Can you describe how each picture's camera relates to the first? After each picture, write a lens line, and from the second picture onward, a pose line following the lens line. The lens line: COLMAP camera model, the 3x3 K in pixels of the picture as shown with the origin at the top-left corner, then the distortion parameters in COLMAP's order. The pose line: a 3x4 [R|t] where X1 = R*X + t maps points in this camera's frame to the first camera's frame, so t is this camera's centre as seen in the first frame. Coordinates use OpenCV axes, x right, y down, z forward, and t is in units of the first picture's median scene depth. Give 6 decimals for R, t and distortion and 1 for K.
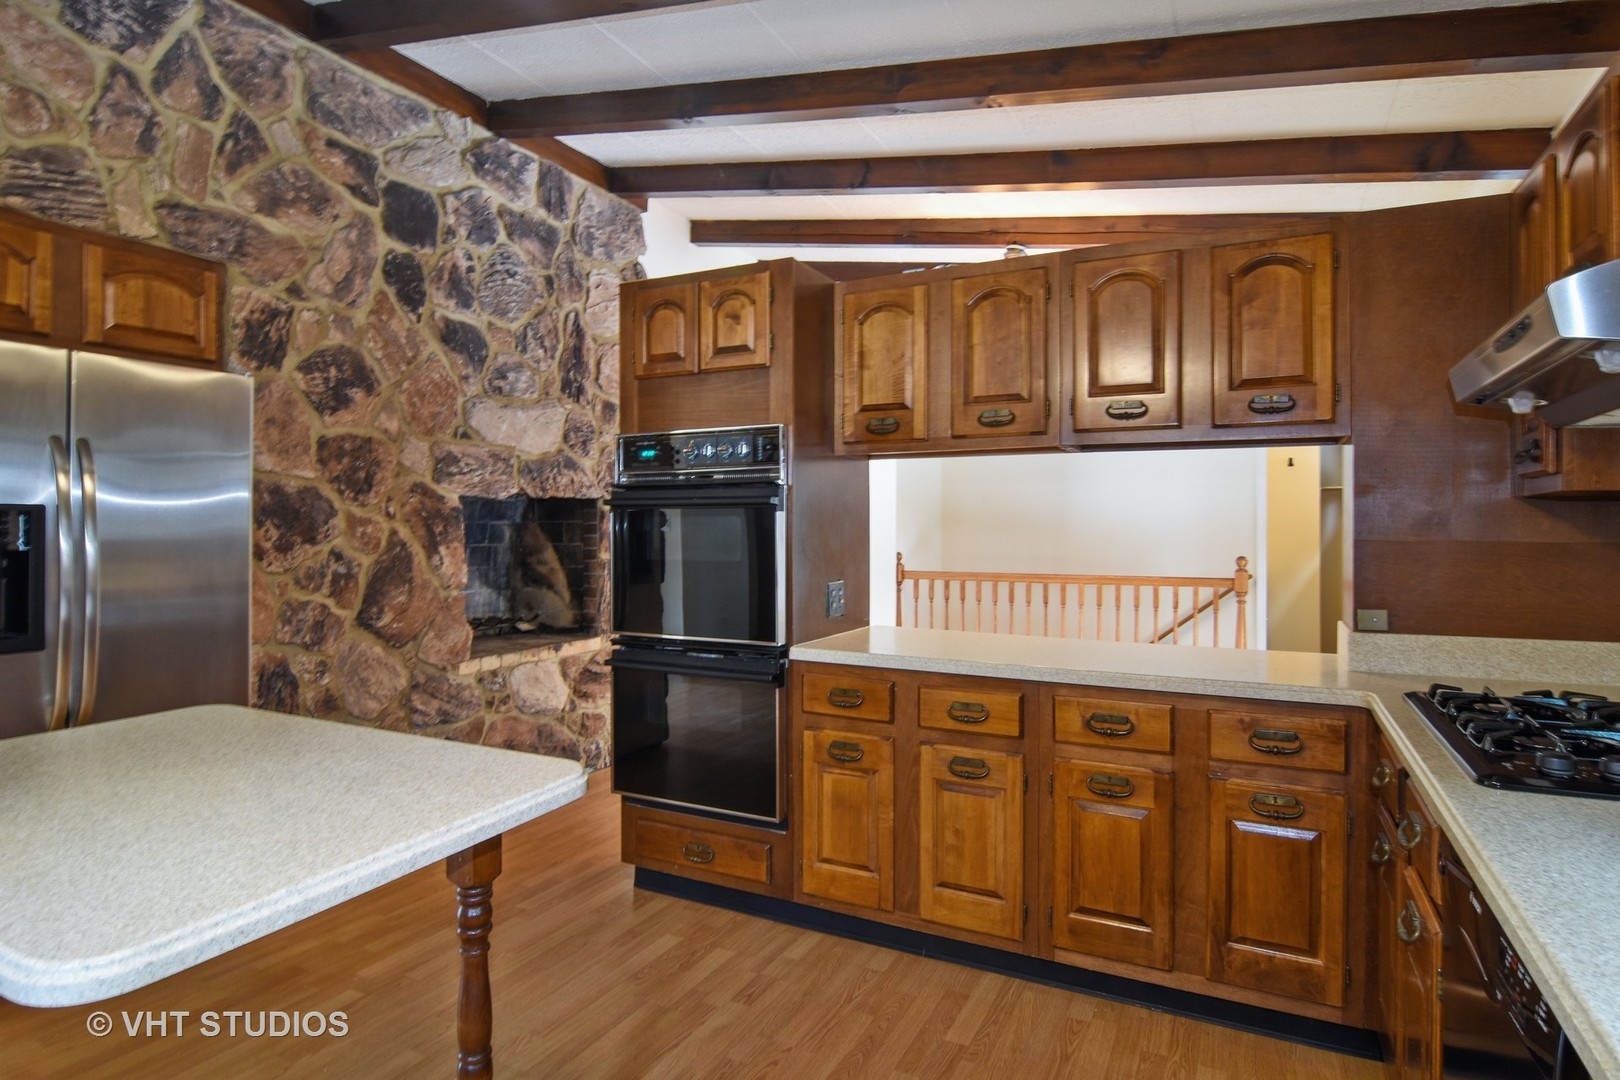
lens RADIAL K [[877.6, 0, 802.2], [0, 877.6, 530.3], [0, 0, 1]] dist [-0.014271, -0.005066]
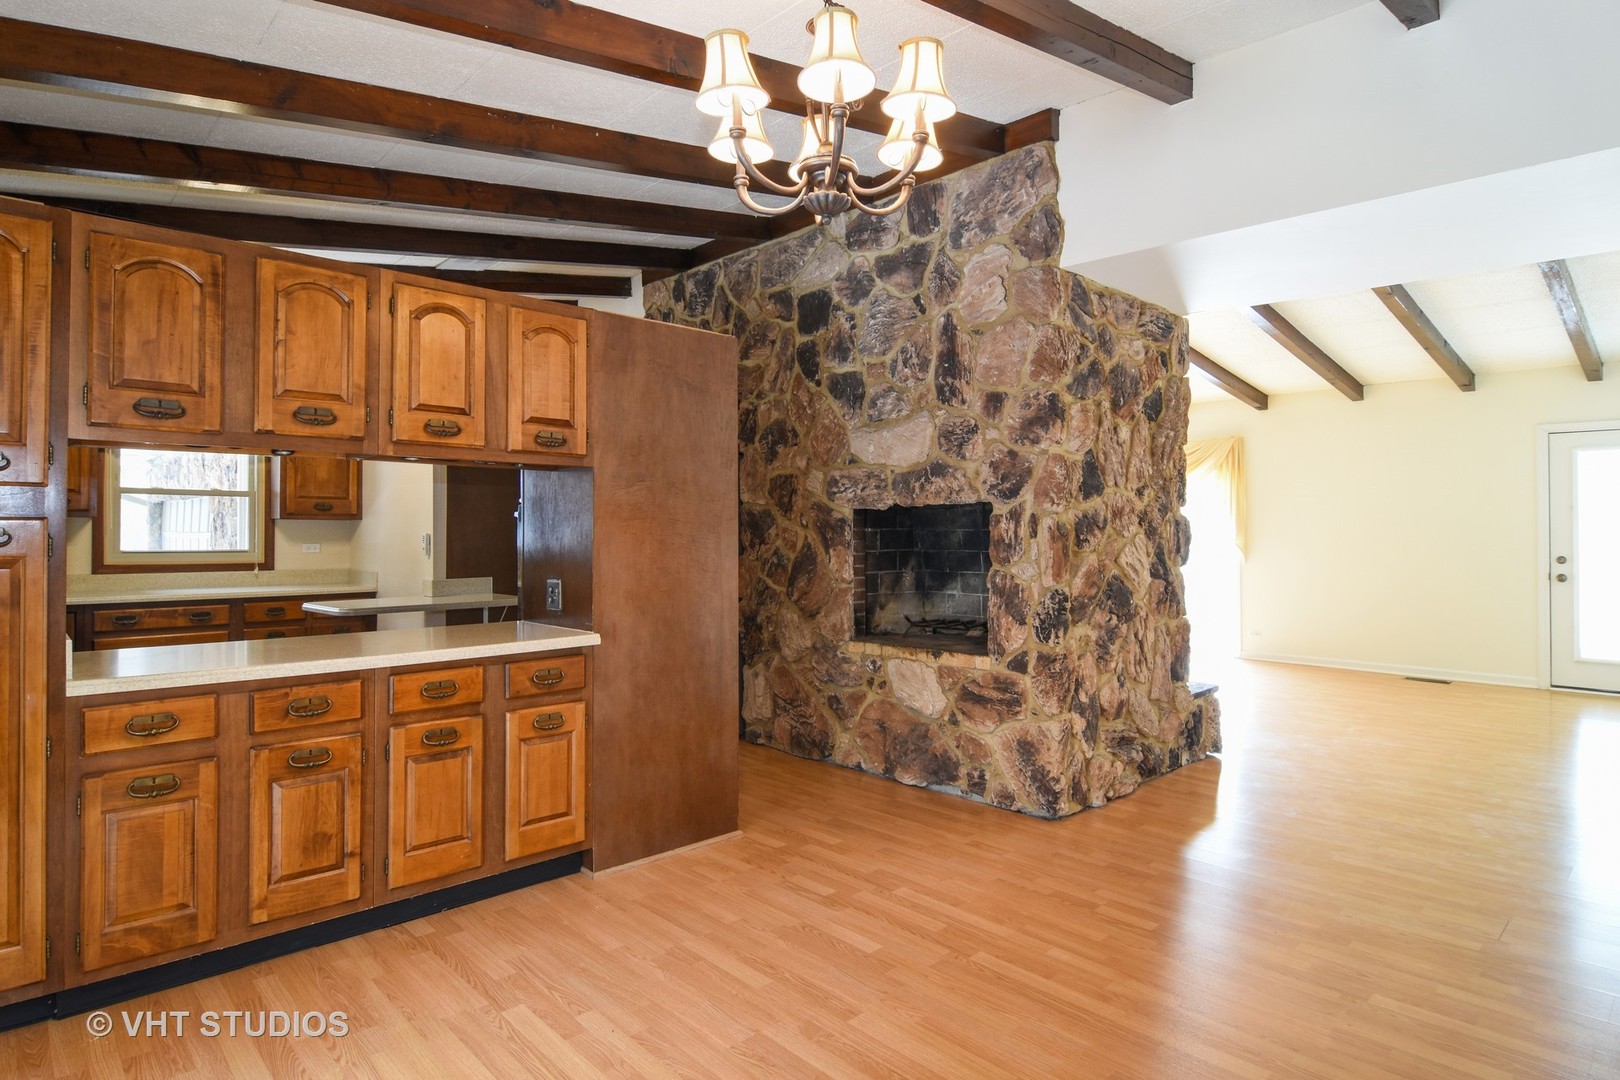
lens RADIAL K [[877.6, 0, 809.9], [0, 877.6, 531.4], [0, 0, 1]] dist [-0.014271, -0.005066]
pose [[-0.319527, -0.008714, -0.947537, 0.852450], [-0.009308, 0.999938, -0.006058, 0.000589], [0.947531, 0.006884, -0.319589, 1.392946]]
